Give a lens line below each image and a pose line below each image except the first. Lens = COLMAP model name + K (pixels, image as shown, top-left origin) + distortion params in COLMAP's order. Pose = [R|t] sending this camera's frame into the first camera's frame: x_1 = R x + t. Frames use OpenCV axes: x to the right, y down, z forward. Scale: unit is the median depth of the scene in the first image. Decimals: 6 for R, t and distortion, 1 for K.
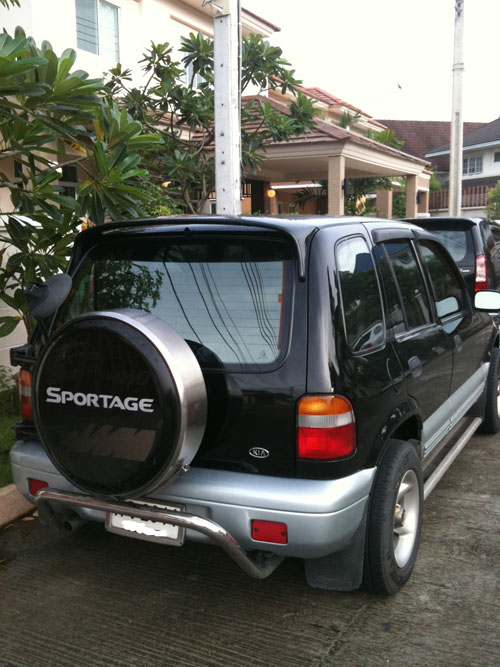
lens RADIAL K [[711.3, 0, 256.1], [0, 711.3, 342.7], [0, 0, 1]] dist [0.092597, -0.307832]
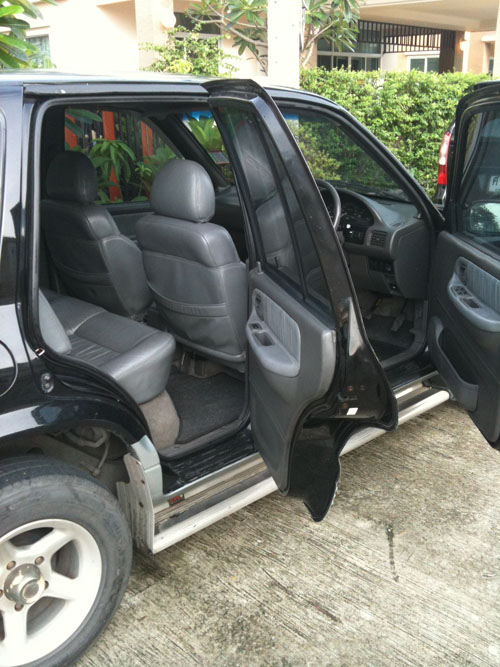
lens RADIAL K [[716.3, 0, 259.6], [0, 716.3, 351.6], [0, 0, 1]] dist [-0.016339, -0.049822]
pose [[0.947702, 0.119674, -0.295872, 0.391326], [-0.059360, 0.976955, 0.205025, -0.067246], [0.313589, -0.176739, 0.932966, 0.374107]]
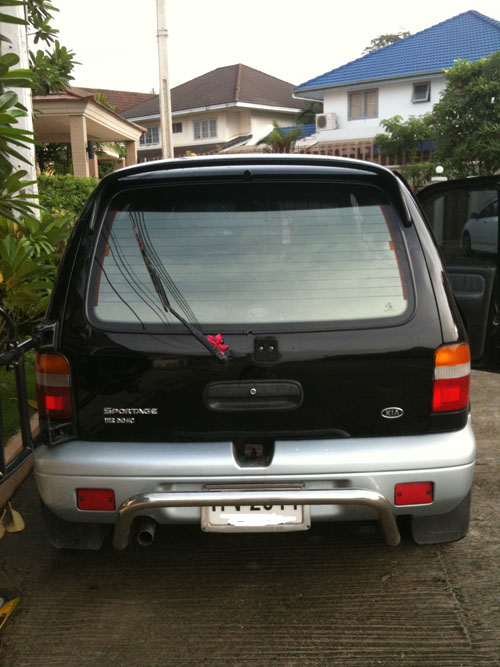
lens RADIAL K [[716.3, 0, 259.6], [0, 716.3, 351.6], [0, 0, 1]] dist [-0.016339, -0.049822]
pose [[0.894058, -0.093718, 0.438037, -0.340124], [0.071392, 0.995182, 0.067204, 0.000249], [-0.442225, -0.028811, 0.896441, 0.151449]]
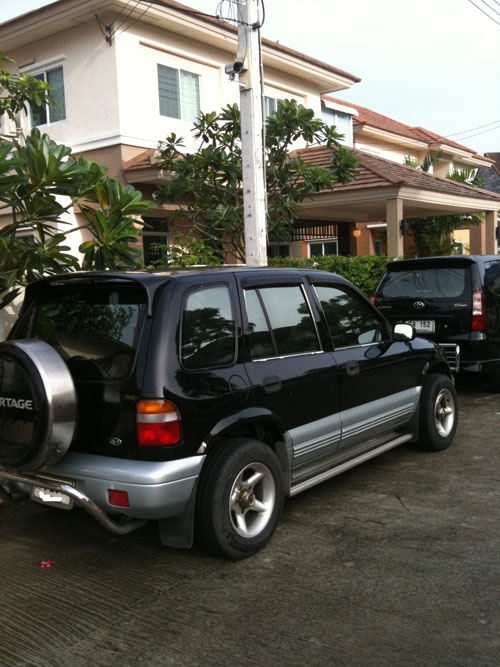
lens RADIAL K [[702.7, 0, 252.0], [0, 702.7, 365.8], [0, 0, 1]] dist [0.017499, -0.128443]
pose [[0.981074, -0.003067, -0.193611, 0.323323], [-0.000383, 0.999842, -0.017779, 0.018574], [0.193634, 0.017516, 0.980917, -0.186255]]
